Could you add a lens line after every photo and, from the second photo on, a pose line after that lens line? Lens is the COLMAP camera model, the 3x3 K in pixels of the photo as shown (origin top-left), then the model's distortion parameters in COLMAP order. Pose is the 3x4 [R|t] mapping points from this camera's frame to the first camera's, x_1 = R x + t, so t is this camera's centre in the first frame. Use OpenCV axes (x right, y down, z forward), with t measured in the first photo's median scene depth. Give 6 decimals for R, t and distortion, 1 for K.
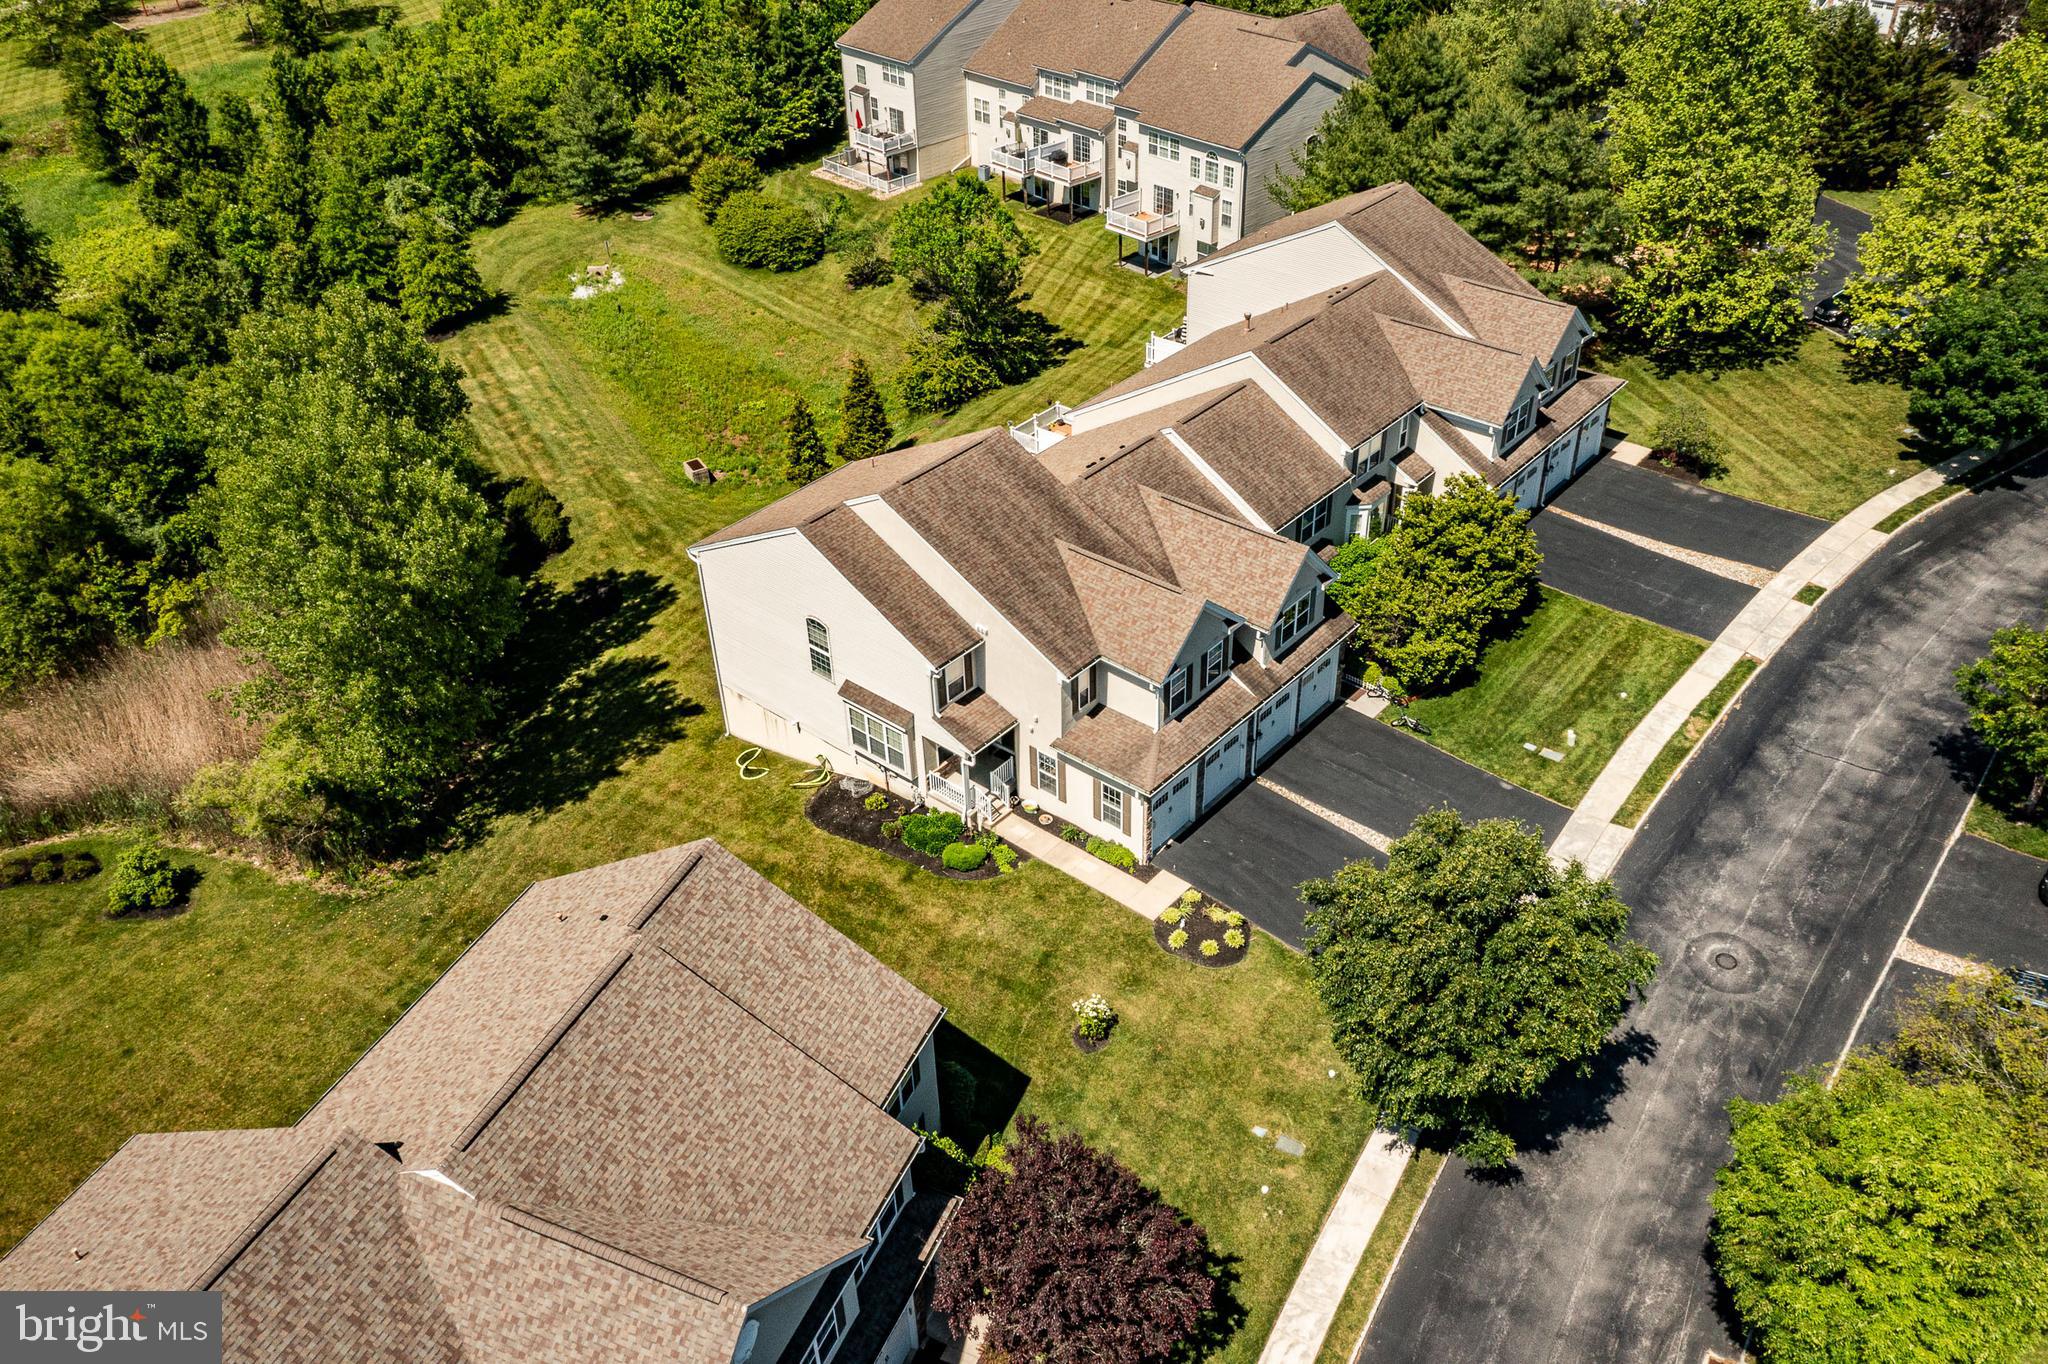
lens RADIAL K [[1612.2, 0, 1024.0], [0, 1612.2, 682.0], [0, 0, 1]] dist [-0.008699, 0.003268]
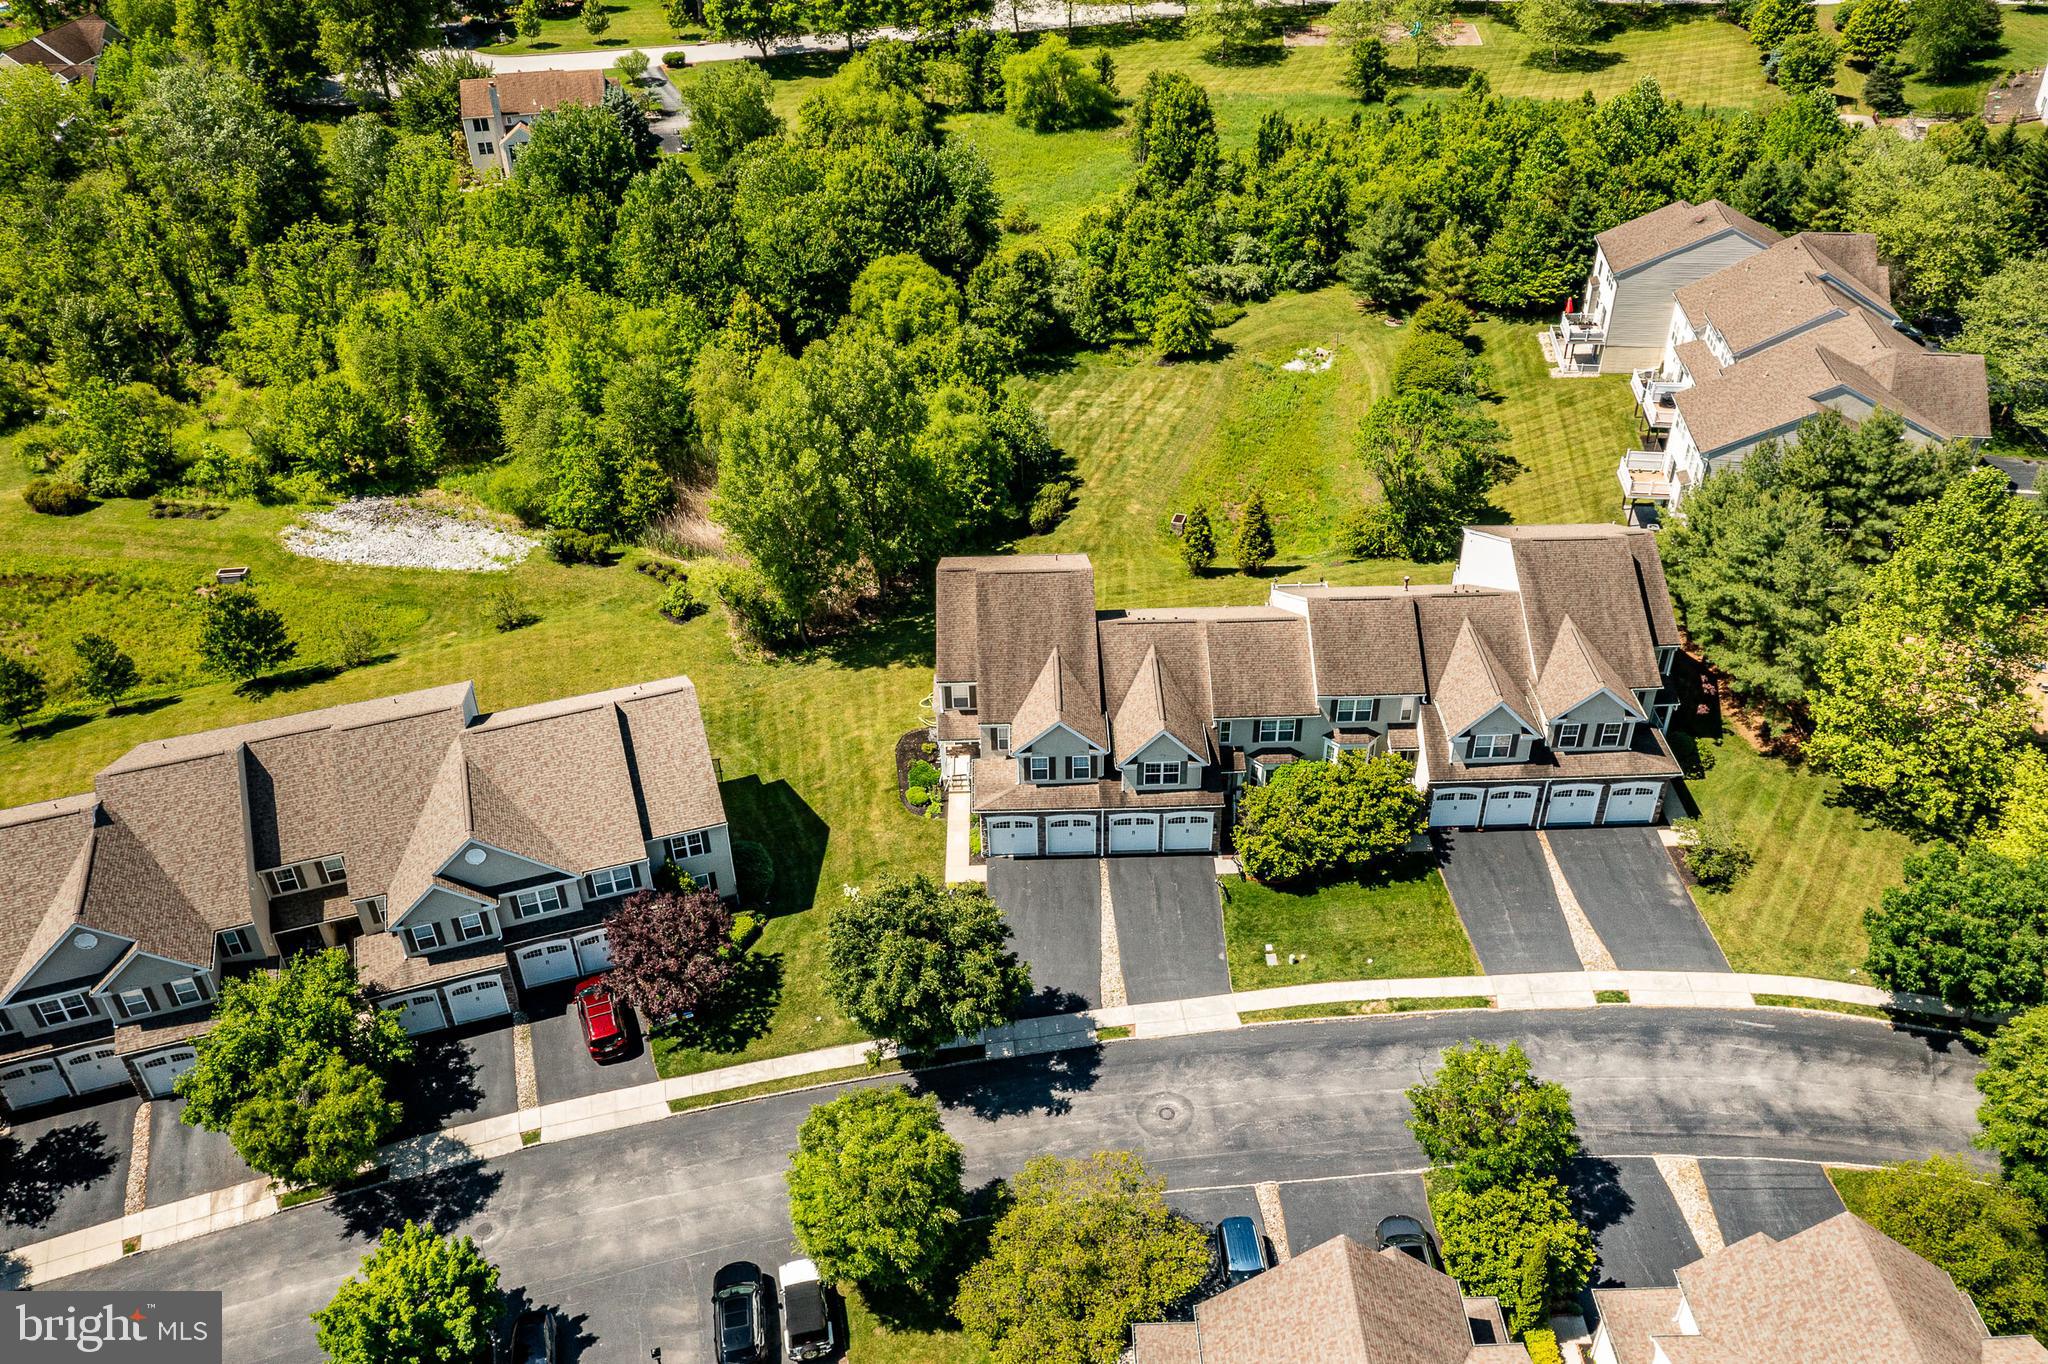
lens RADIAL K [[1638.8, 0, 1024.0], [0, 1638.8, 682.0], [0, 0, 1]] dist [-0.006864, -0.003384]
pose [[0.663584, 0.450196, -0.597477, 0.859051], [-0.431754, 0.882694, 0.185580, -0.306393], [0.610937, 0.134815, 0.780116, -0.202018]]
